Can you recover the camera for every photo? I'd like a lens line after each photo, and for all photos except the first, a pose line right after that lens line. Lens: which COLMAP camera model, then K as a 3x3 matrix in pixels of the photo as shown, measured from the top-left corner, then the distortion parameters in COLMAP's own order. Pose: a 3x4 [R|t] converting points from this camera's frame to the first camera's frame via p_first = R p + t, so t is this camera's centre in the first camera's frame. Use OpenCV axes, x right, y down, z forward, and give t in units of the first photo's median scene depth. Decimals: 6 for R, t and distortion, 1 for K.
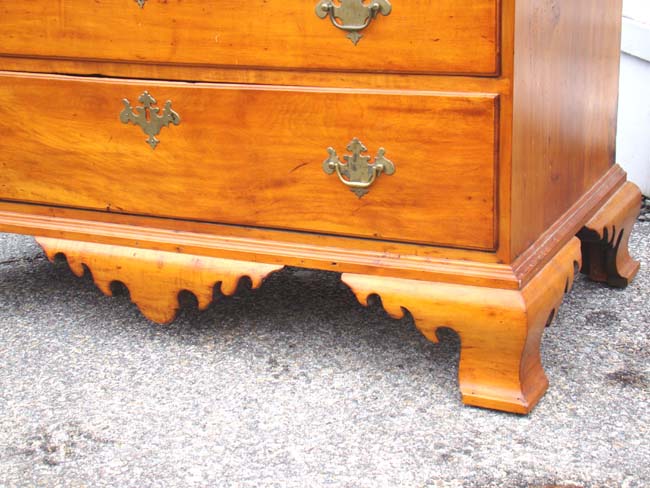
lens RADIAL K [[1275.0, 0, 324.3], [0, 1275.0, 245.7], [0, 0, 1]] dist [0.174229, 0.000000]
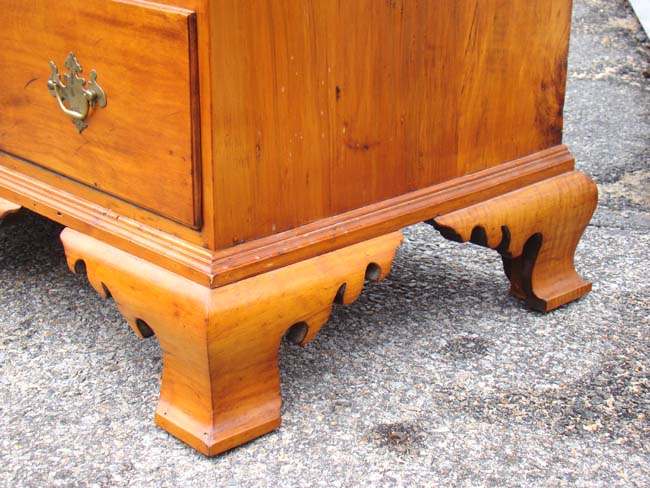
lens RADIAL K [[1275.0, 0, 322.2], [0, 1275.0, 246.0], [0, 0, 1]] dist [0.174229, 0.000000]
pose [[0.932274, 0.168206, -0.320267, 0.415643], [-0.152098, 0.985526, 0.074858, -0.049885], [0.328223, -0.021076, 0.944365, 0.319273]]
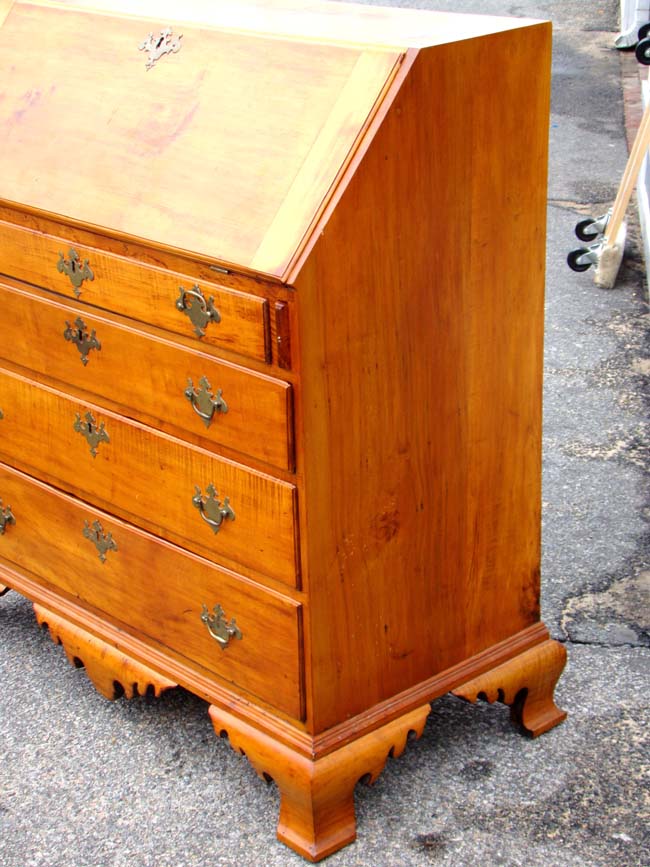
lens RADIAL K [[1700.6, 0, 323.6], [0, 1700.6, 416.7], [0, 0, 1]] dist [0.174229, 0.000000]
pose [[0.929974, 0.145293, -0.337696, 0.620179], [-0.123491, 0.988673, 0.085293, -0.398784], [0.346263, -0.037618, 0.937383, -0.458129]]
